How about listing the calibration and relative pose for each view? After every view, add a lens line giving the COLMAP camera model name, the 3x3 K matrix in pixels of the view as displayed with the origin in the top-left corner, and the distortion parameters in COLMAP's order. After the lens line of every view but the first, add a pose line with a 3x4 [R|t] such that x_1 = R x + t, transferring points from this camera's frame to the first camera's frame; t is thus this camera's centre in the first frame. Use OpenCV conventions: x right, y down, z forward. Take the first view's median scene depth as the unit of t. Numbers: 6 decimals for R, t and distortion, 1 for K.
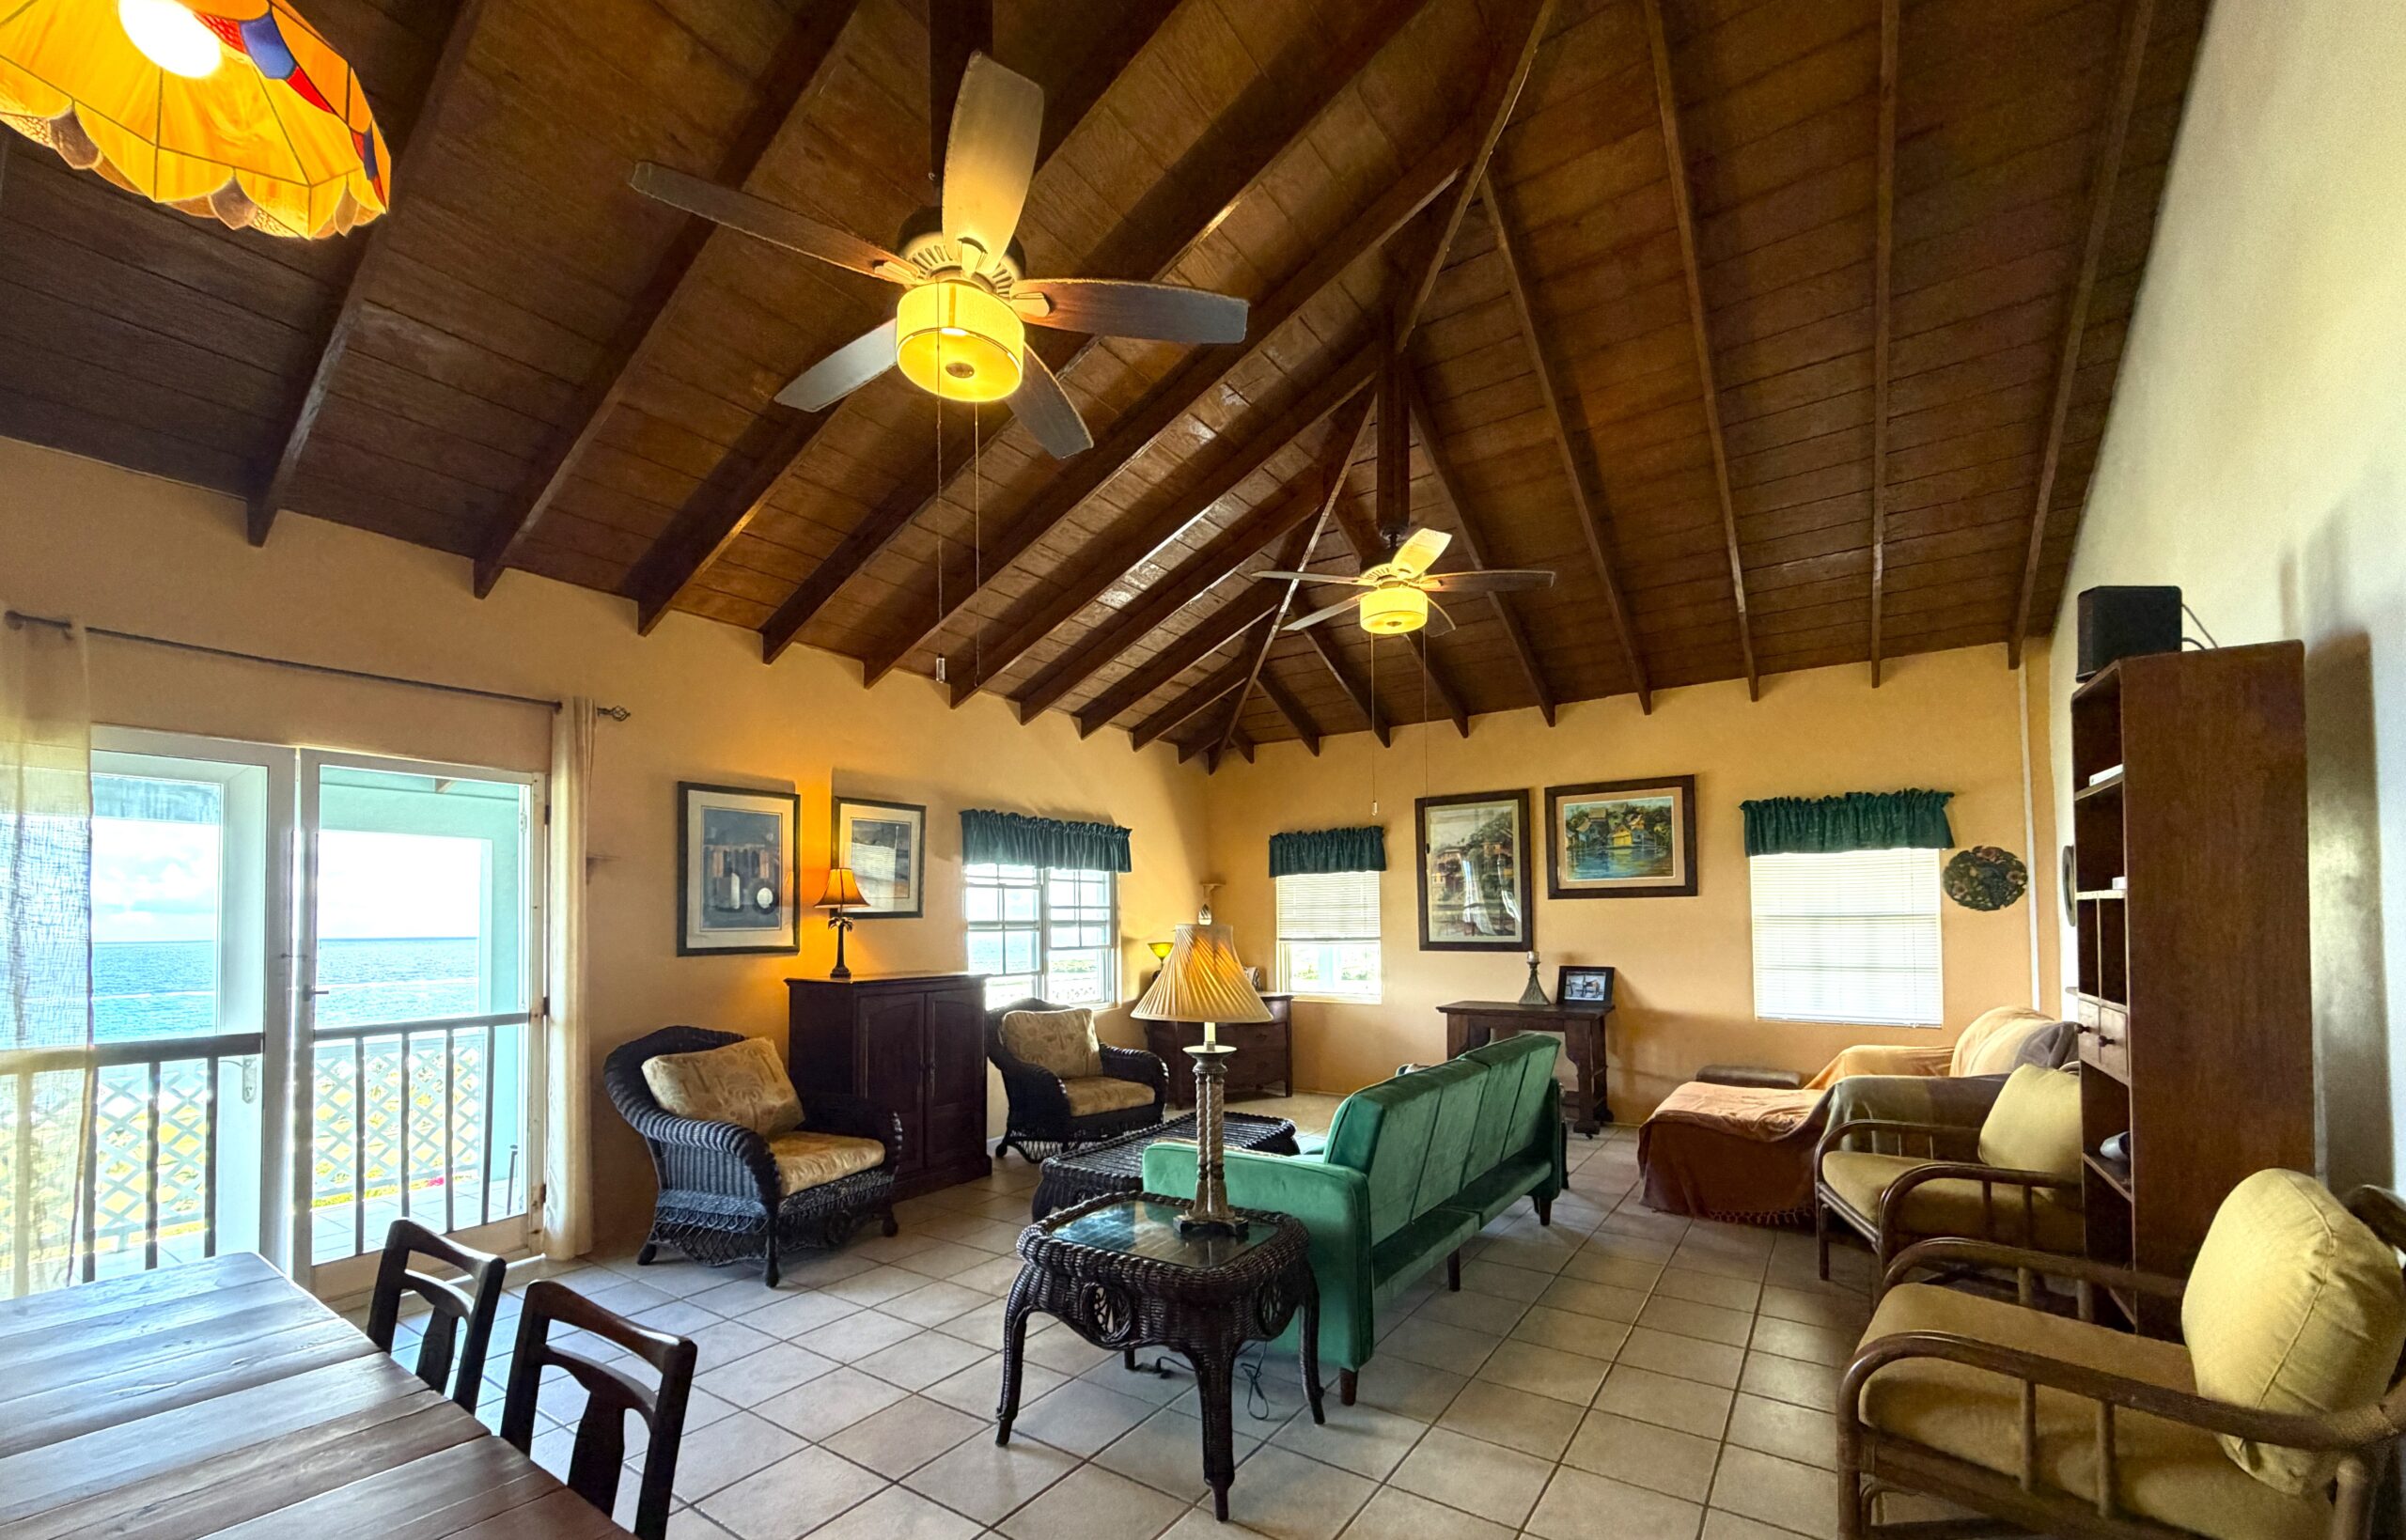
lens RADIAL K [[956.1, 0, 1194.2], [0, 956.1, 897.9], [0, 0, 1]] dist [0.000692, 0.000111]
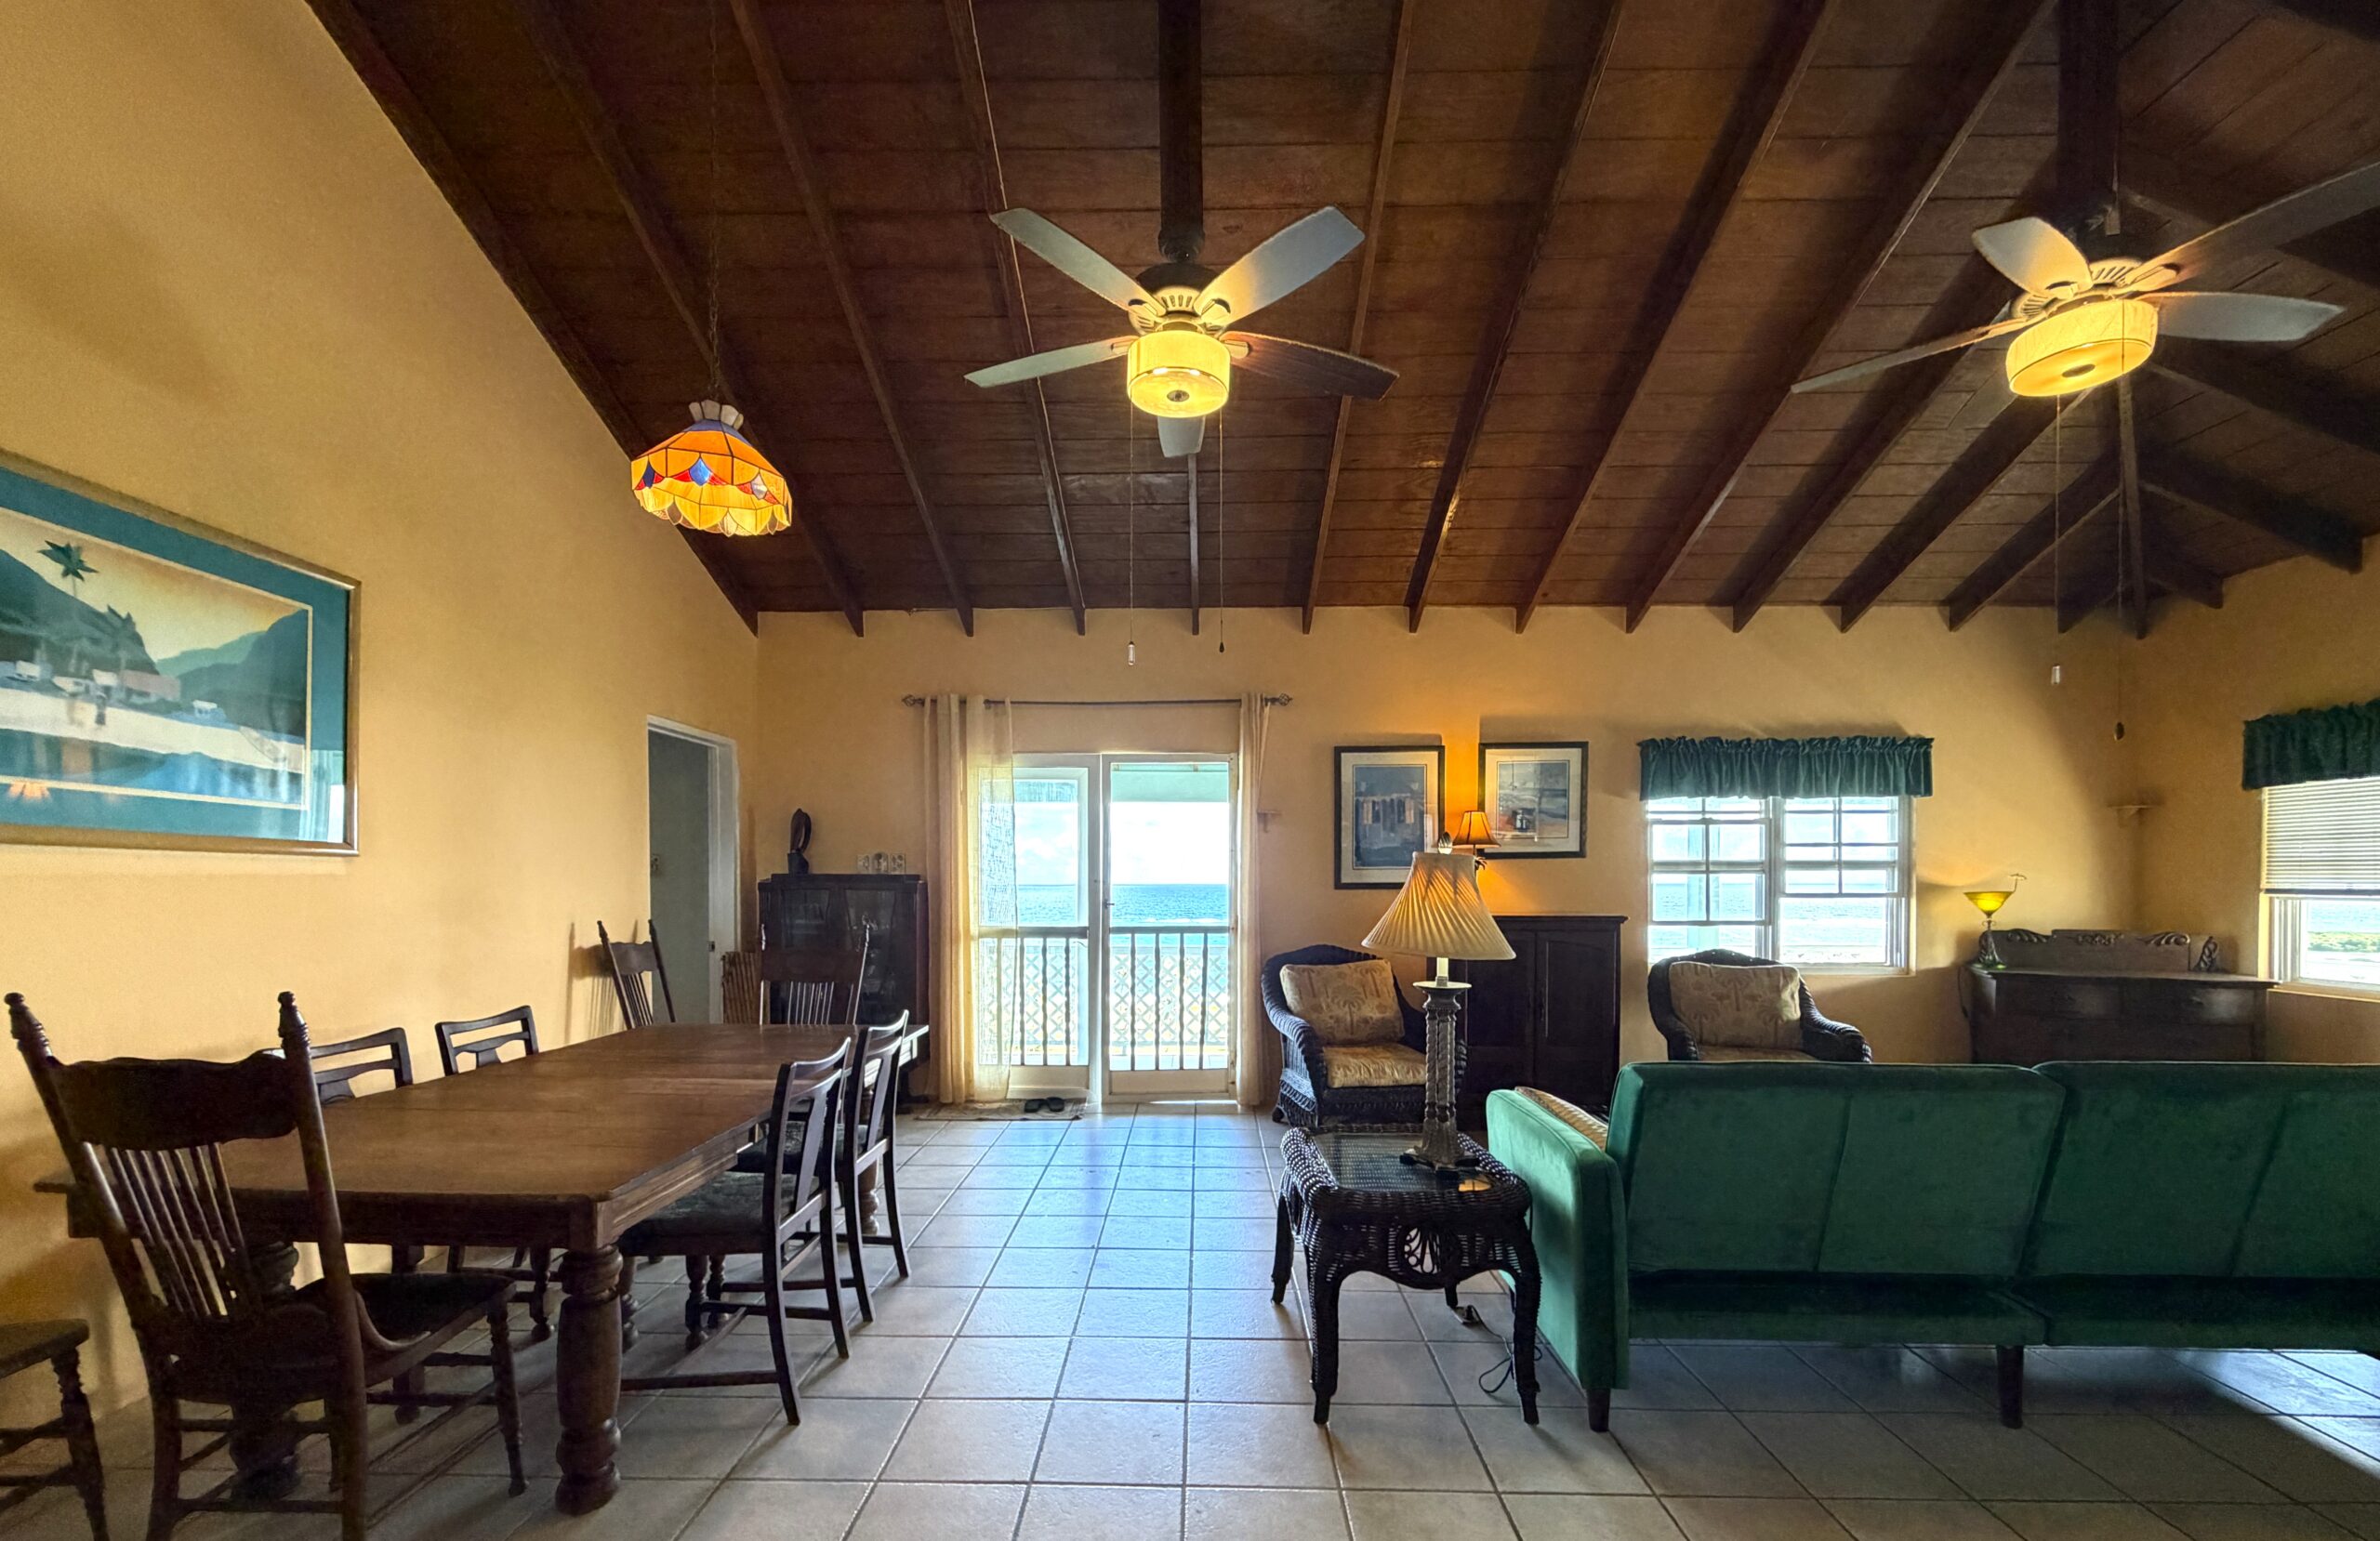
lens RADIAL K [[957.9, 0, 1178.2], [0, 957.9, 893.4], [0, 0, 1]] dist [0.002271, 0.000190]
pose [[0.556450, 0.022775, -0.830569, 0.270084], [0.017827, 0.999067, 0.039338, 0.010194], [0.830690, -0.036696, 0.555525, 0.105289]]
